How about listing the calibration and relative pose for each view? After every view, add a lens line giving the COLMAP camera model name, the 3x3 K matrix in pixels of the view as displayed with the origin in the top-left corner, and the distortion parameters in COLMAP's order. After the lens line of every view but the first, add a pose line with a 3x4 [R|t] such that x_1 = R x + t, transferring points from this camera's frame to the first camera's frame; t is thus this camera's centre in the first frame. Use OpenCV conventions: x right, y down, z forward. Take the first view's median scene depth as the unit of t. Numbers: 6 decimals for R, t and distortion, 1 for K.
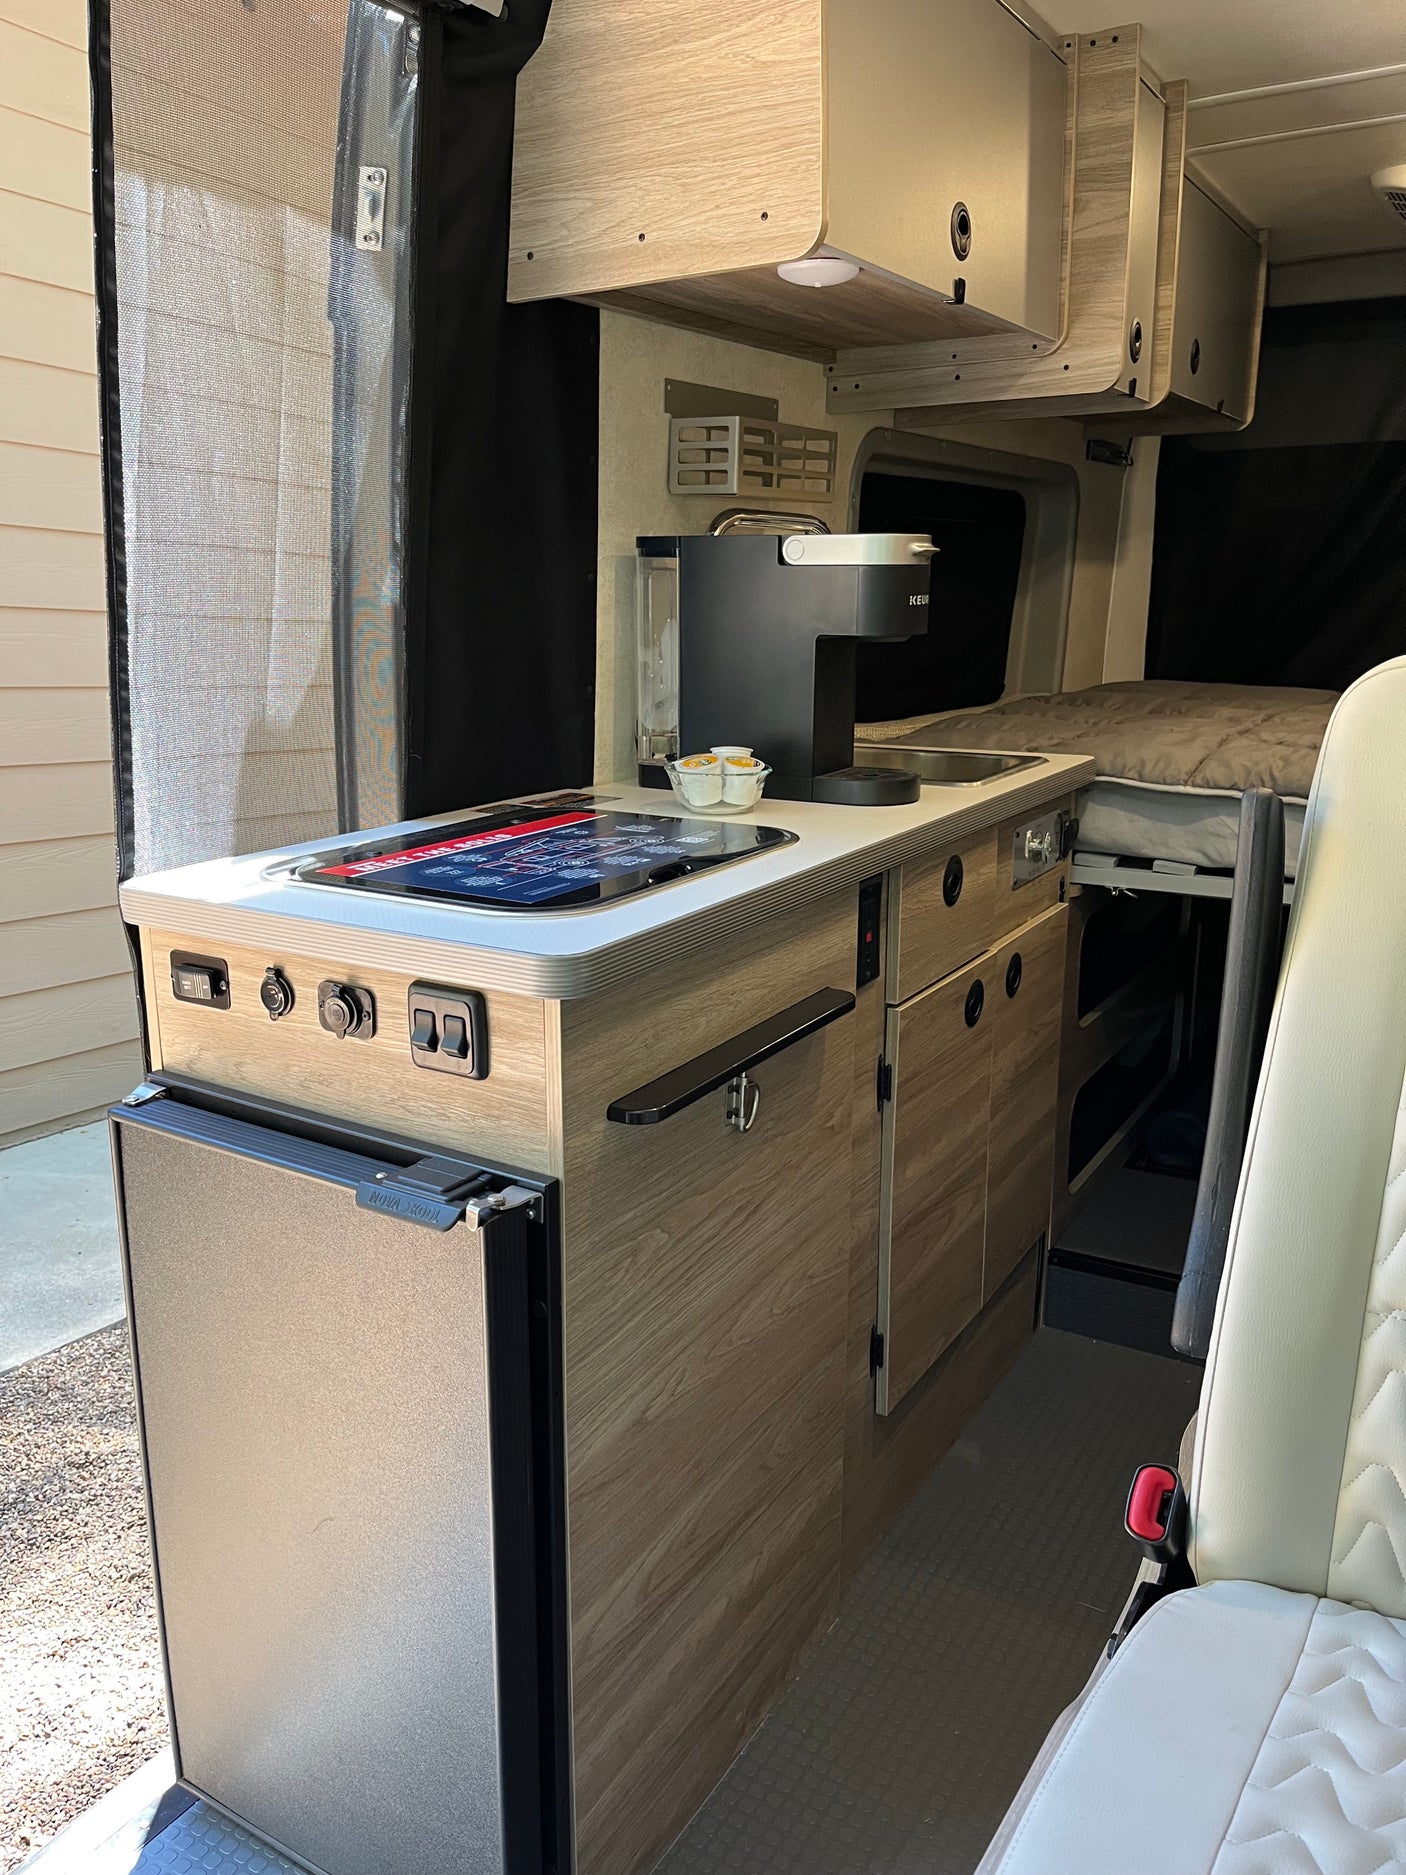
lens RADIAL K [[1431.2, 0, 690.9], [0, 1431.2, 949.2], [0, 0, 1]] dist [0.023987, -0.051768]
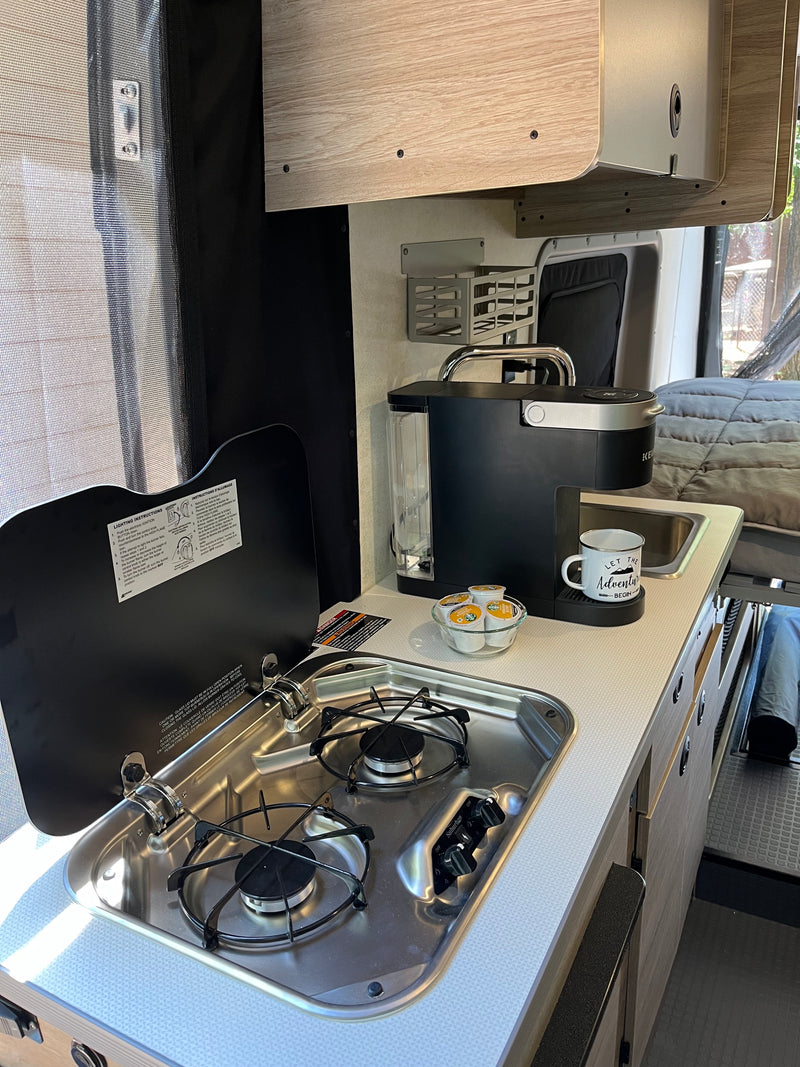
lens RADIAL K [[814.4, 0, 396.3], [0, 814.4, 535.4], [0, 0, 1]] dist [0.023987, -0.051768]
pose [[0.997716, -0.061490, 0.027964, -0.065802], [0.058668, 0.993983, 0.092493, -0.271854], [-0.033483, -0.090641, 0.995321, 0.393186]]
